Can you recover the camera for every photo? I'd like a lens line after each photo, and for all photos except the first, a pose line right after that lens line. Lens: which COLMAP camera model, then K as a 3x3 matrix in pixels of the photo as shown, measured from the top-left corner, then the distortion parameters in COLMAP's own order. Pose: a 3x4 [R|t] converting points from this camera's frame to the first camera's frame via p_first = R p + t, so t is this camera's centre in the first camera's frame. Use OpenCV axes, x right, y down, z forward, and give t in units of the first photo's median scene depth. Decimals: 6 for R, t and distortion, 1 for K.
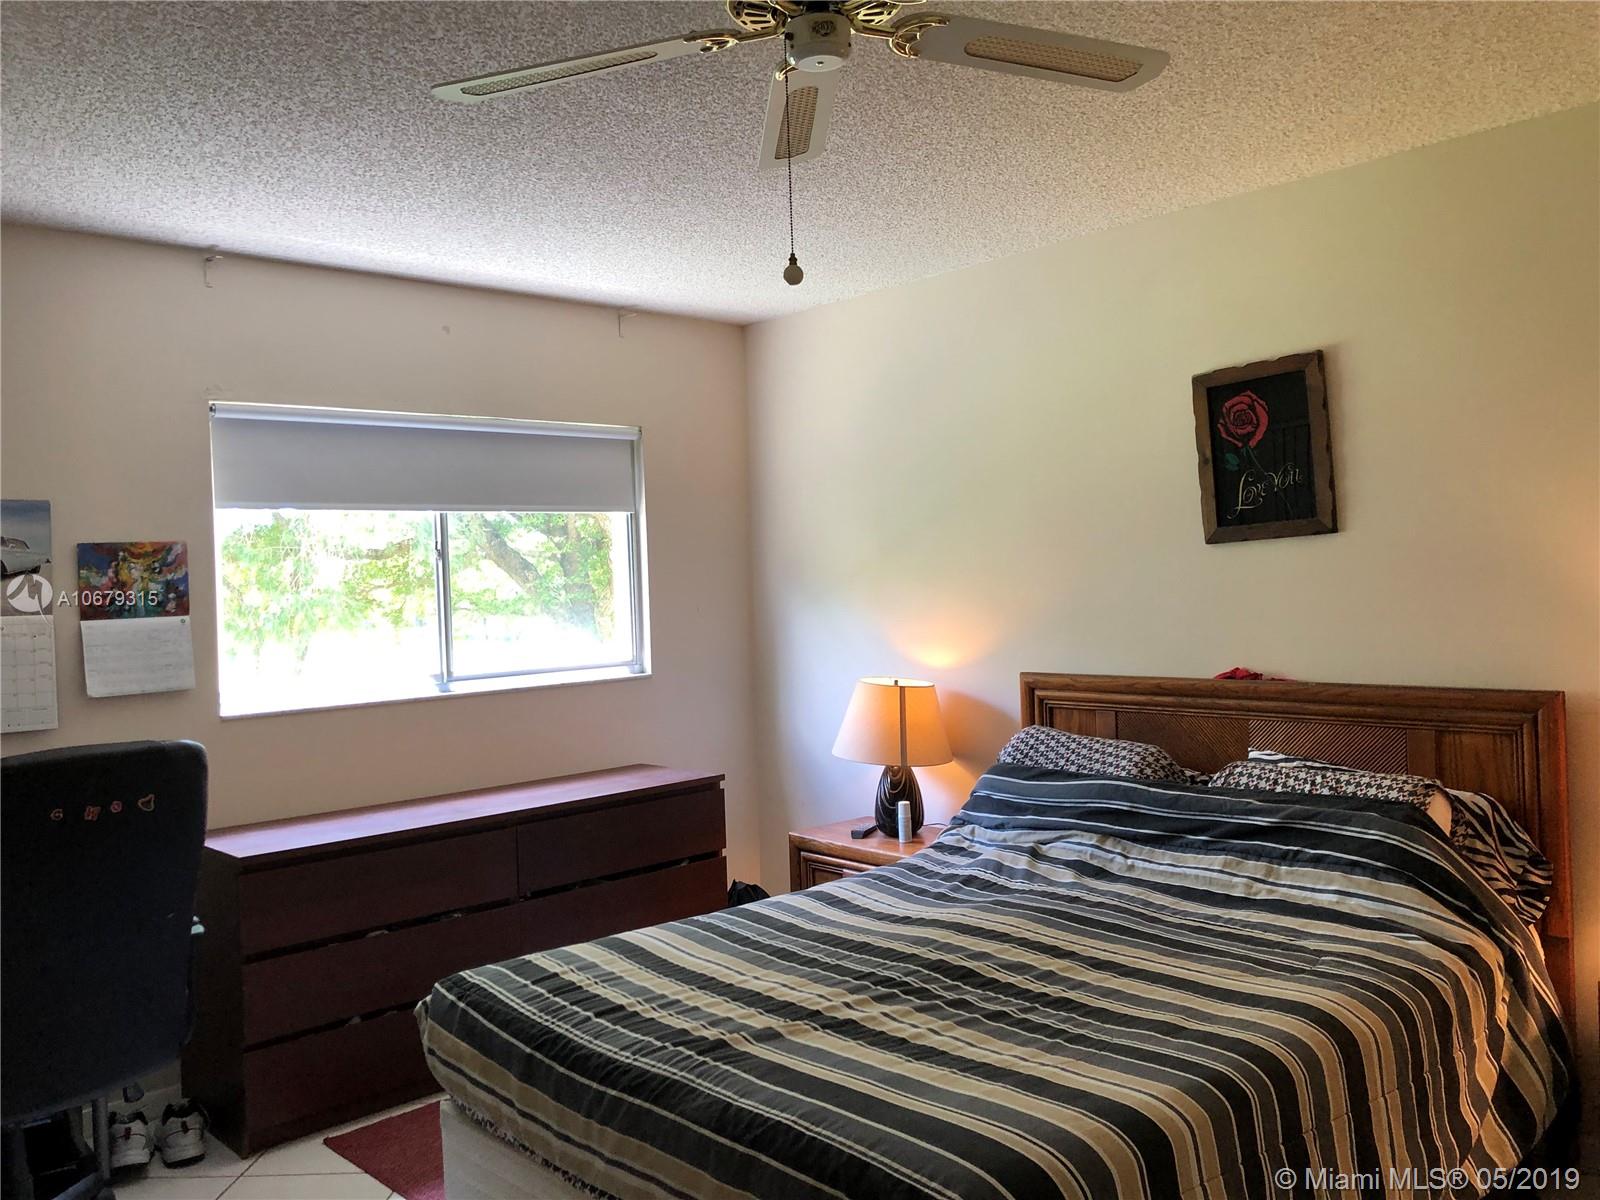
lens RADIAL K [[1324.8, 0, 806.1], [0, 1324.8, 586.1], [0, 0, 1]] dist [0.034764, -0.016465]
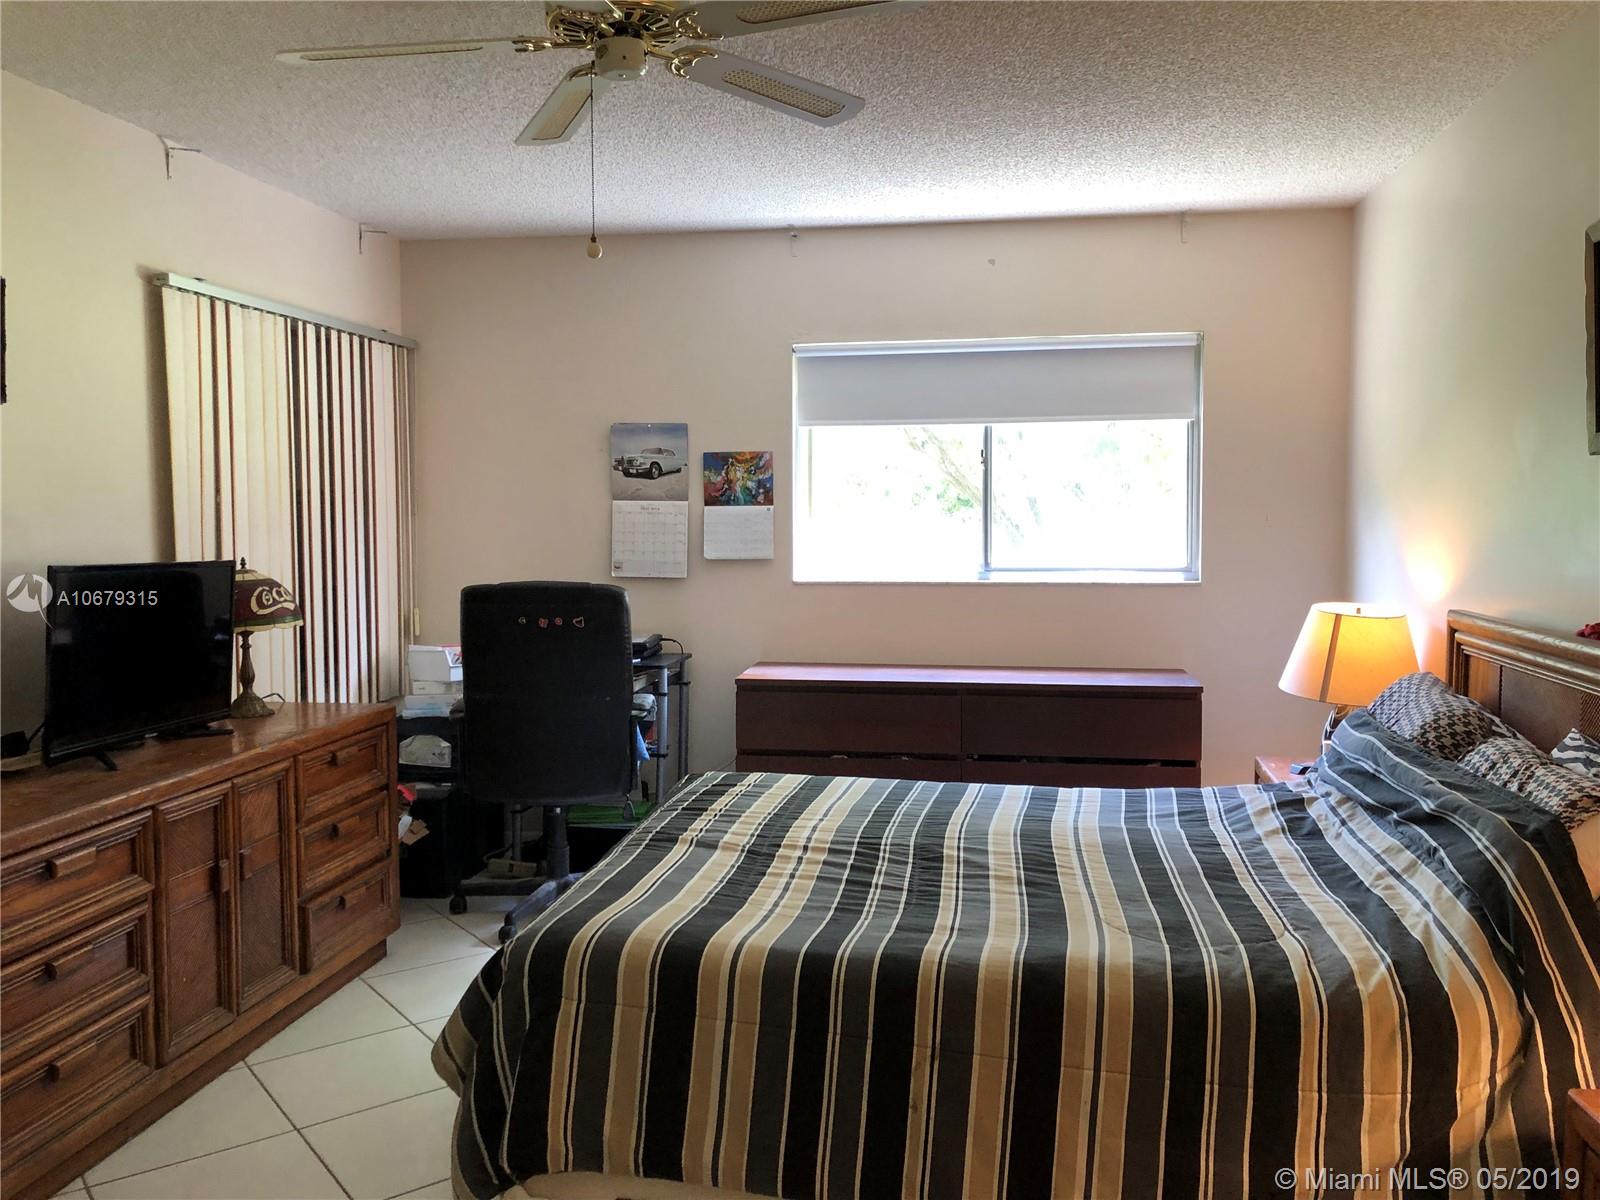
lens RADIAL K [[1324.8, 0, 807.7], [0, 1324.8, 611.3], [0, 0, 1]] dist [0.034764, -0.016465]
pose [[0.606645, 0.096819, -0.789055, 0.649615], [-0.022641, 0.994258, 0.104590, -0.013137], [0.794650, -0.045584, 0.605353, 0.201640]]
